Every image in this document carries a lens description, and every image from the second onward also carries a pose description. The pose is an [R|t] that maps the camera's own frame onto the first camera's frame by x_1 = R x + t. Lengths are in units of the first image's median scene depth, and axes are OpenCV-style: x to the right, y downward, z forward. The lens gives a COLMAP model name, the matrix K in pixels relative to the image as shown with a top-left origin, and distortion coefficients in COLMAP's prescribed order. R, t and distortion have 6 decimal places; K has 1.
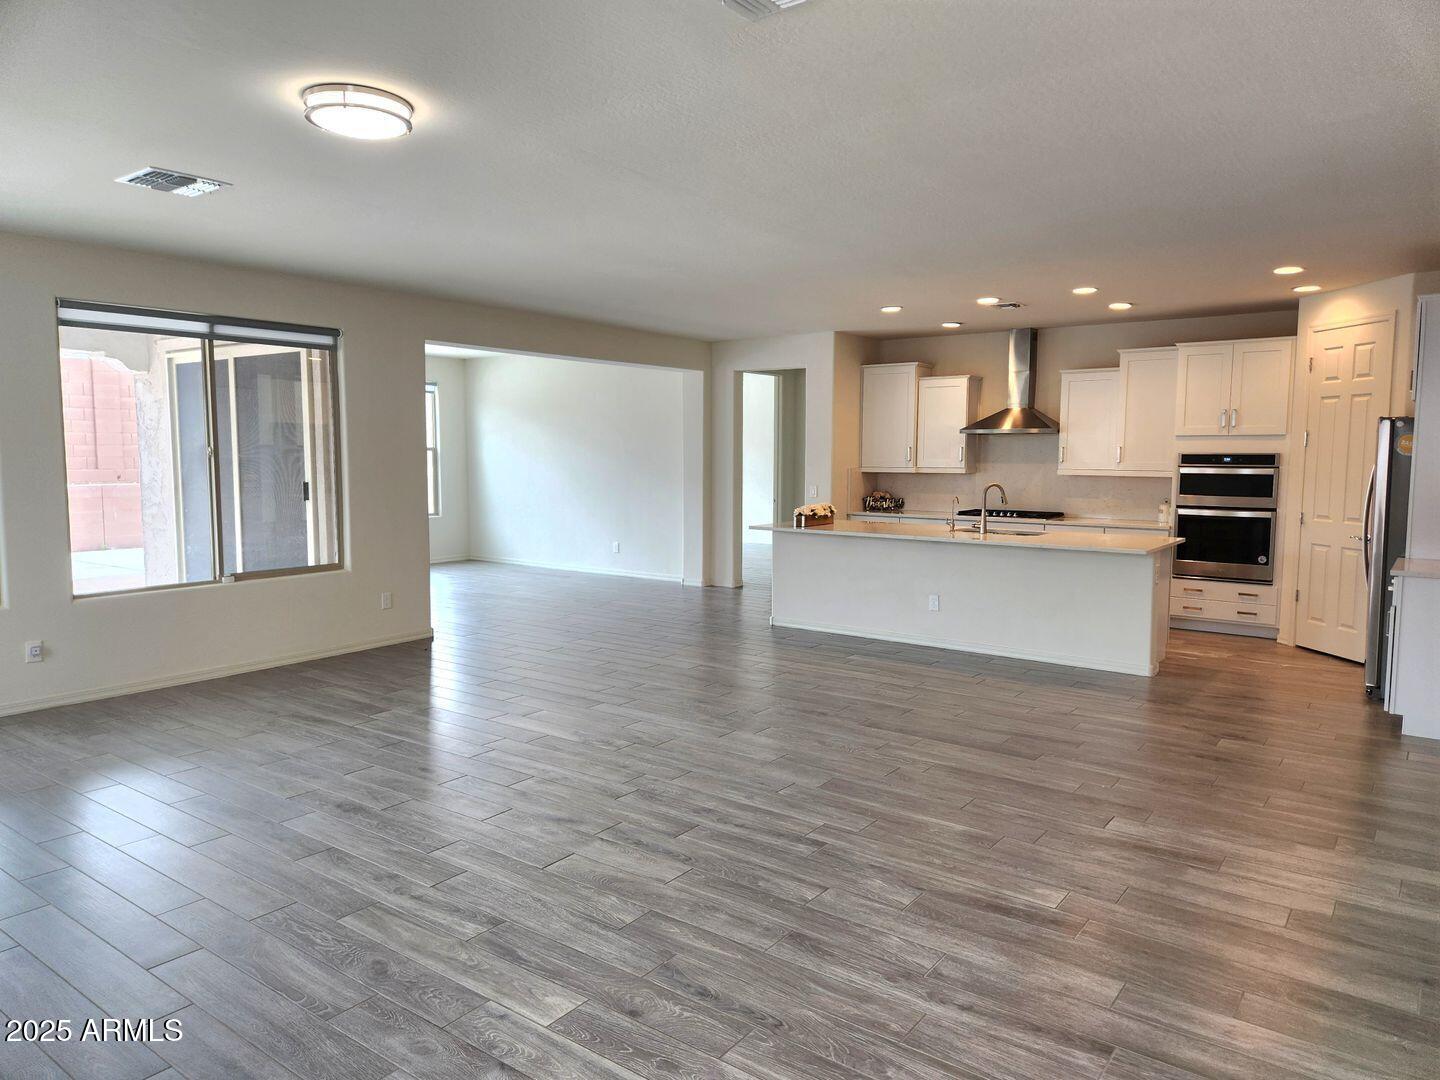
lens RADIAL K [[991.3, 0, 723.3], [0, 991.3, 542.9], [0, 0, 1]] dist [0.000674, -0.000799]
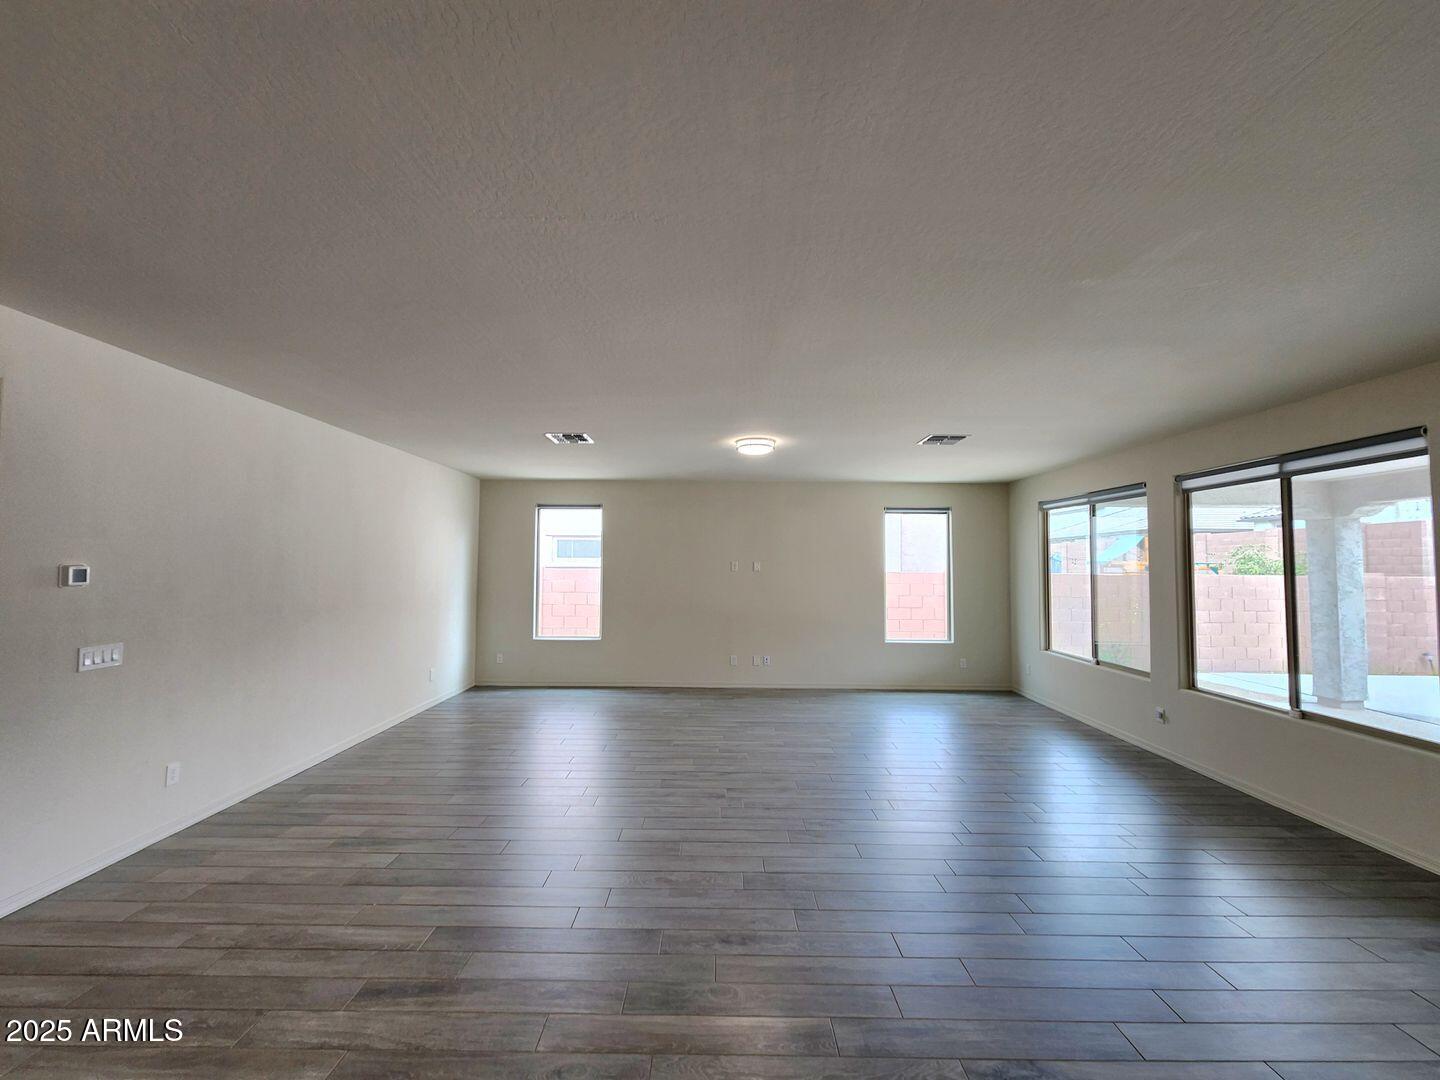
lens RADIAL K [[595.2, 0, 722.8], [0, 595.2, 545.2], [0, 0, 1]] dist [0.001074, 0.000030]
pose [[-0.801095, -0.034189, -0.597560, 0.473650], [-0.069619, 0.996913, 0.036294, -0.169265], [0.594475, 0.070676, -0.801002, 1.672777]]
